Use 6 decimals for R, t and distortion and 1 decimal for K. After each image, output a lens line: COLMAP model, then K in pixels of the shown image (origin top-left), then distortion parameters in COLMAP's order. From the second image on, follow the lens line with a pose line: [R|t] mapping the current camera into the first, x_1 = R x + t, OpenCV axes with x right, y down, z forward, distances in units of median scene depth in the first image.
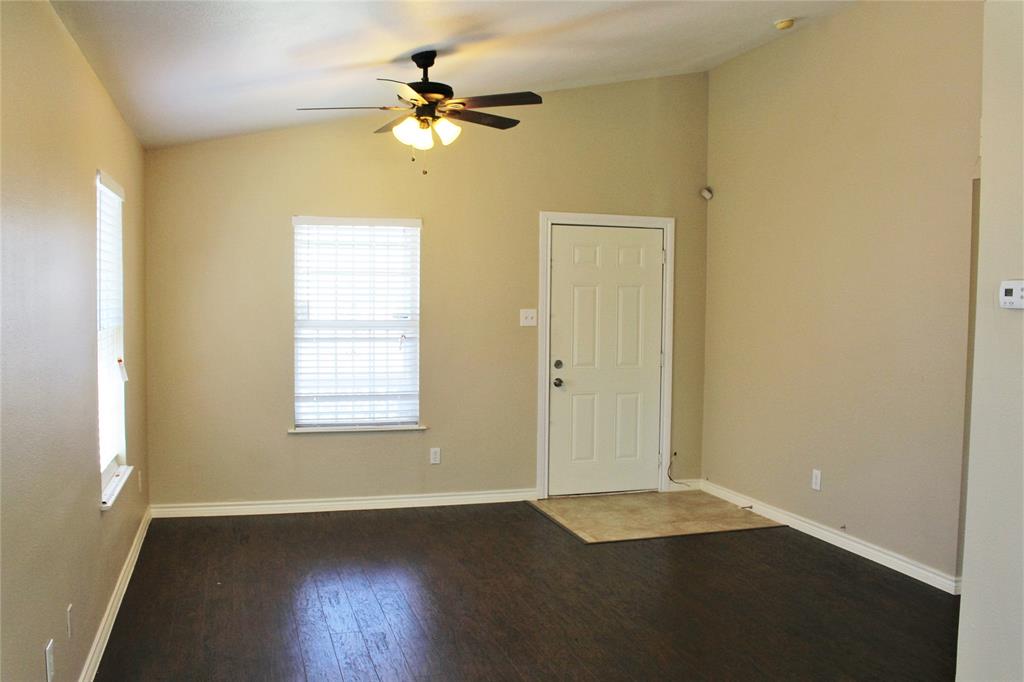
lens RADIAL K [[877.9, 0, 514.6], [0, 877.9, 332.4], [0, 0, 1]] dist [-0.109779, 0.004496]
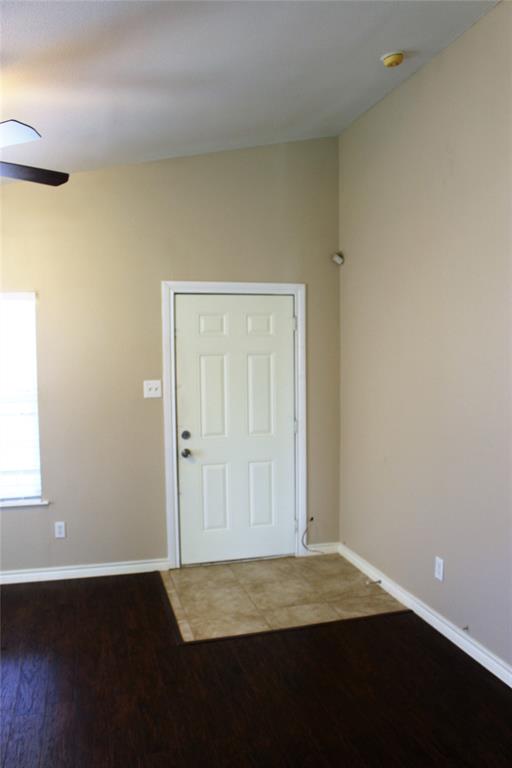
lens RADIAL K [[633.9, 0, 256.0], [0, 633.9, 384.0], [0, 0, 1]] dist [-0.092776, 0.006138]
pose [[0.999516, -0.018850, -0.024745, 0.150133], [0.019276, 0.999668, 0.017101, -0.032325], [0.024414, -0.017569, 0.999548, 0.291253]]
